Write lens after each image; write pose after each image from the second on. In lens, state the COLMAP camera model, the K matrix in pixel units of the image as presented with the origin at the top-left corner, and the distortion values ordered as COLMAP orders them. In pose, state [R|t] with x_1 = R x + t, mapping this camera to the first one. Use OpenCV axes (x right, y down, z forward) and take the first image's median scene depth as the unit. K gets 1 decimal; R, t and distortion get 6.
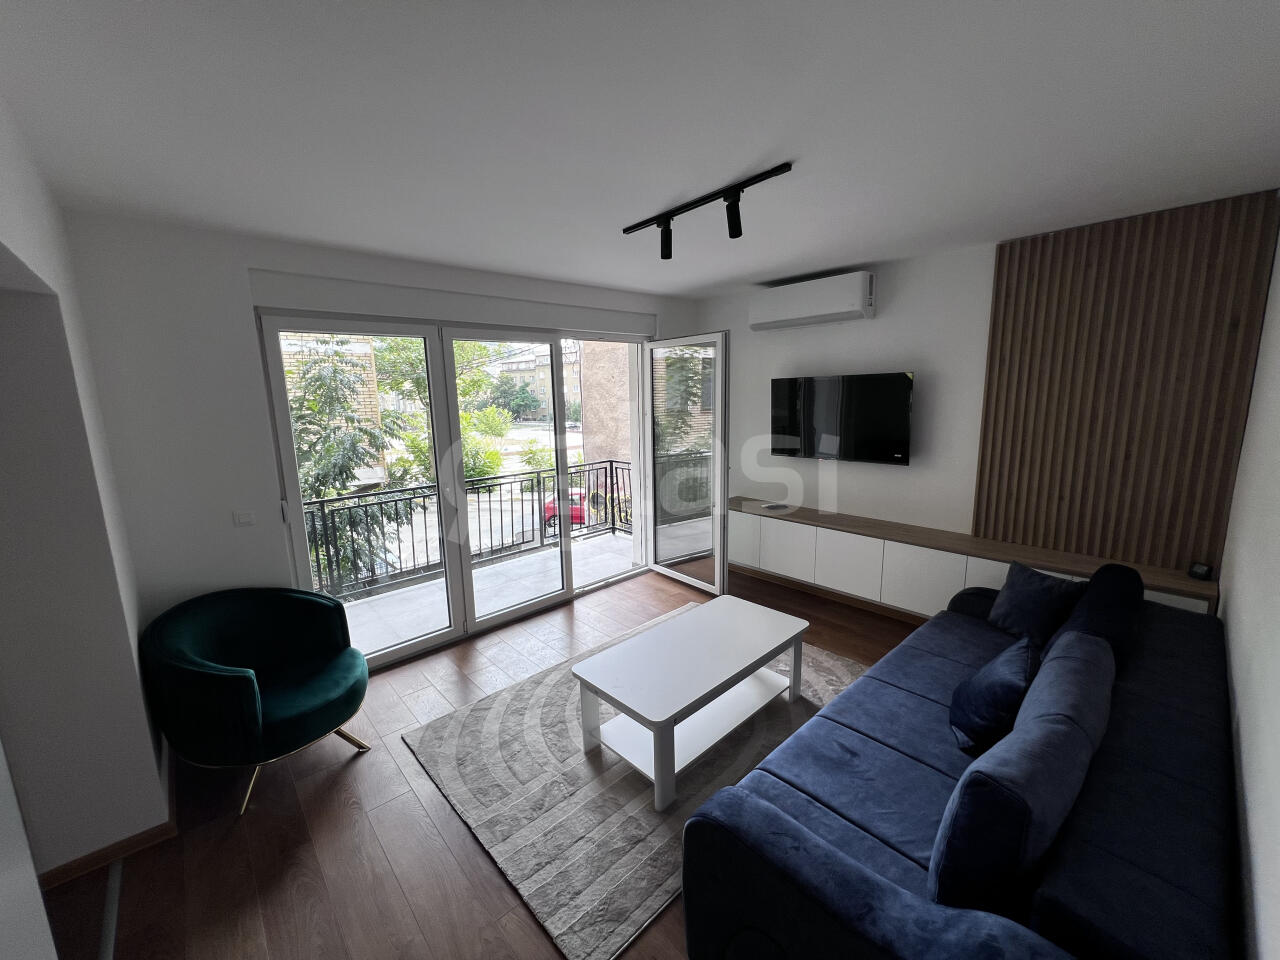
lens RADIAL K [[514.0, 0, 638.7], [0, 514.0, 479.5], [0, 0, 1]] dist [-0.003526, 0.000883]
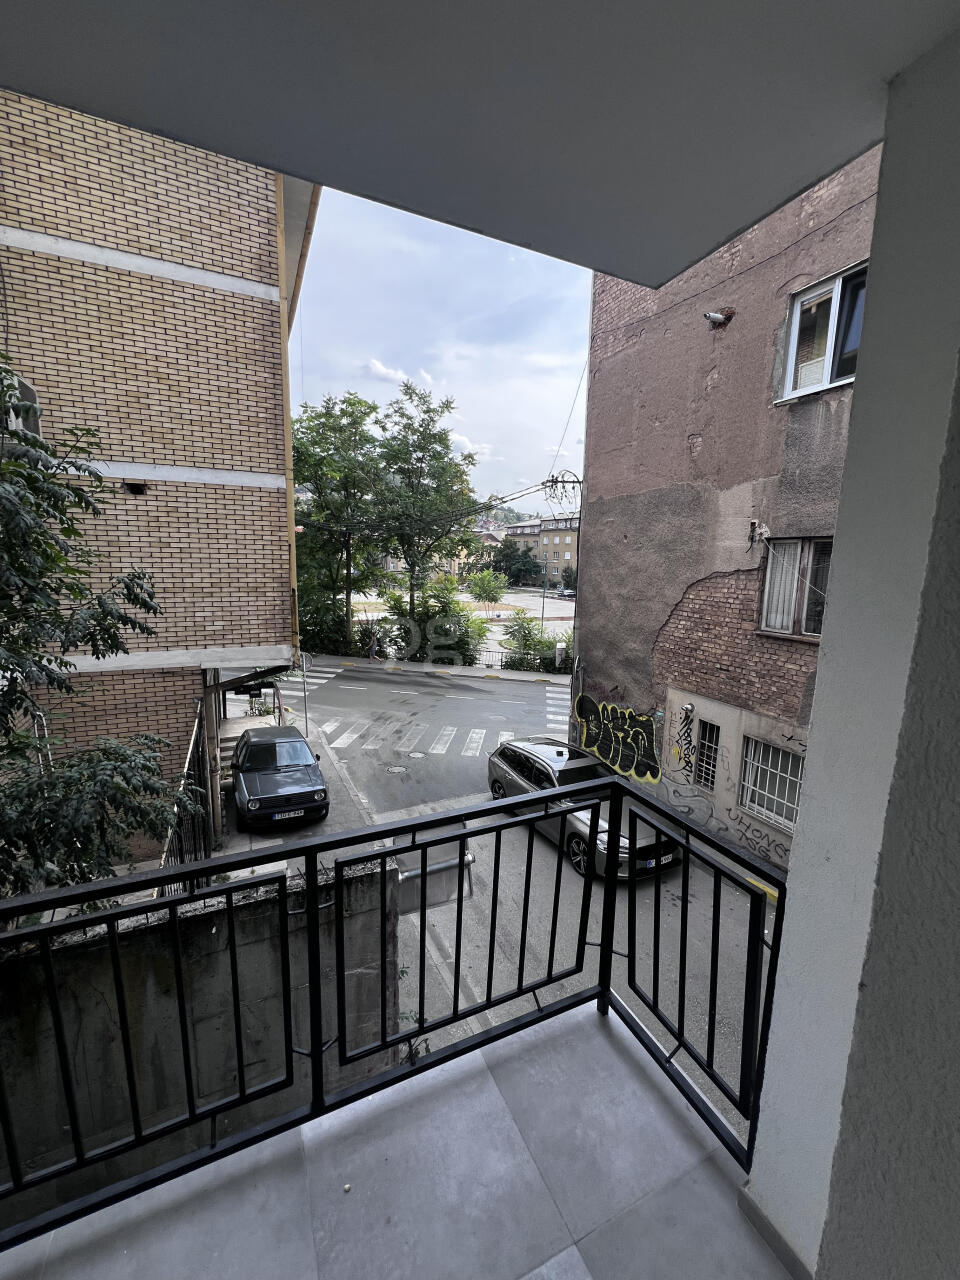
lens RADIAL K [[514.0, 0, 473.9], [0, 514.0, 642.0], [0, 0, 1]] dist [-0.003526, 0.000883]
pose [[0.948163, 0.091173, -0.304426, -0.108793], [-0.093293, 0.995610, 0.007605, -0.242824], [0.303783, 0.021190, 0.952506, 1.536989]]
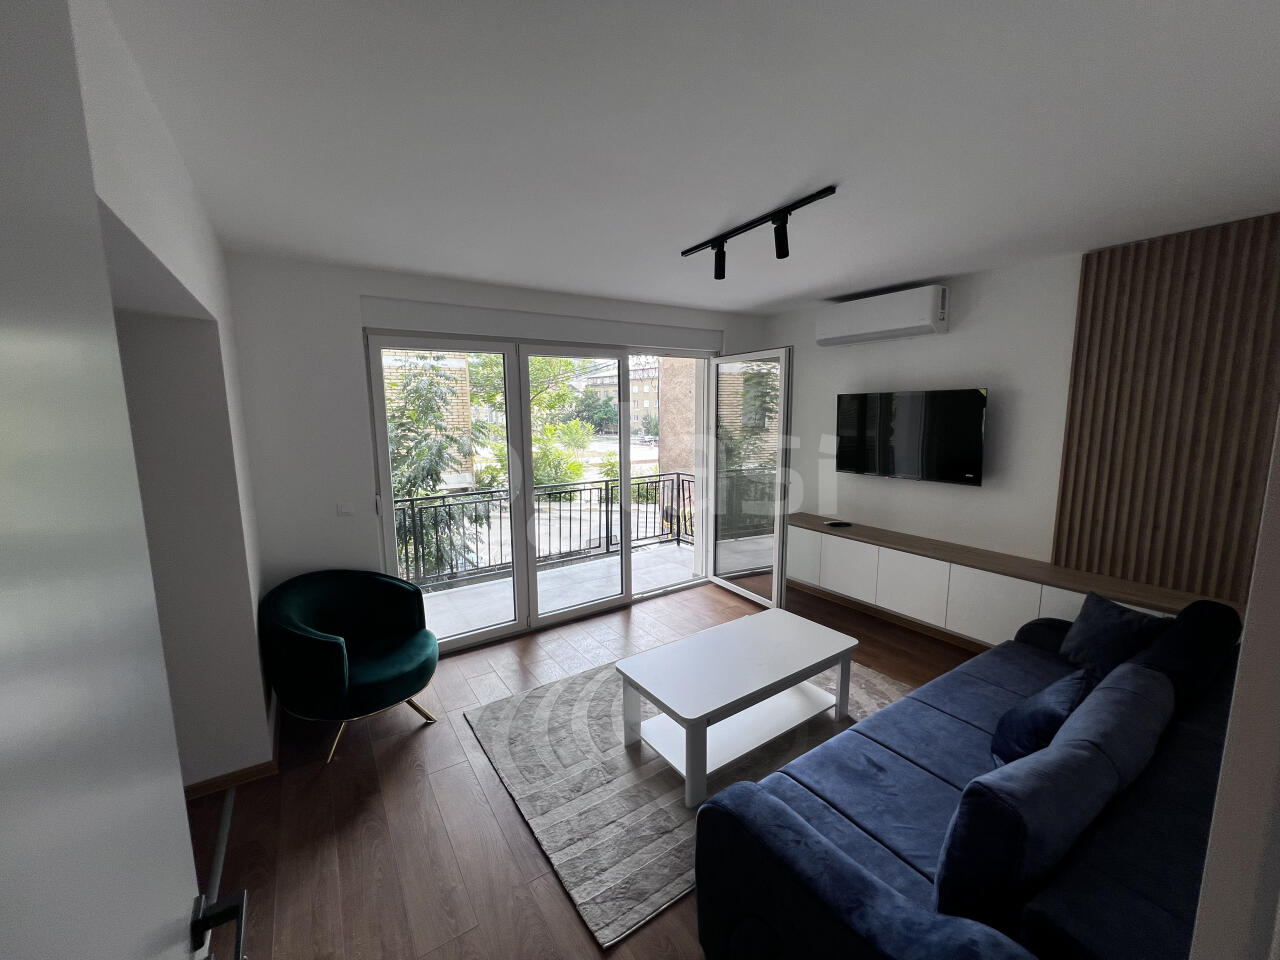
lens RADIAL K [[514.0, 0, 638.6], [0, 514.0, 480.2], [0, 0, 1]] dist [-0.003526, 0.000883]
pose [[0.987673, 0.035173, -0.152528, 0.054960], [-0.039307, 0.998935, -0.024173, 0.011300], [0.151515, 0.029870, 0.988003, -0.043677]]
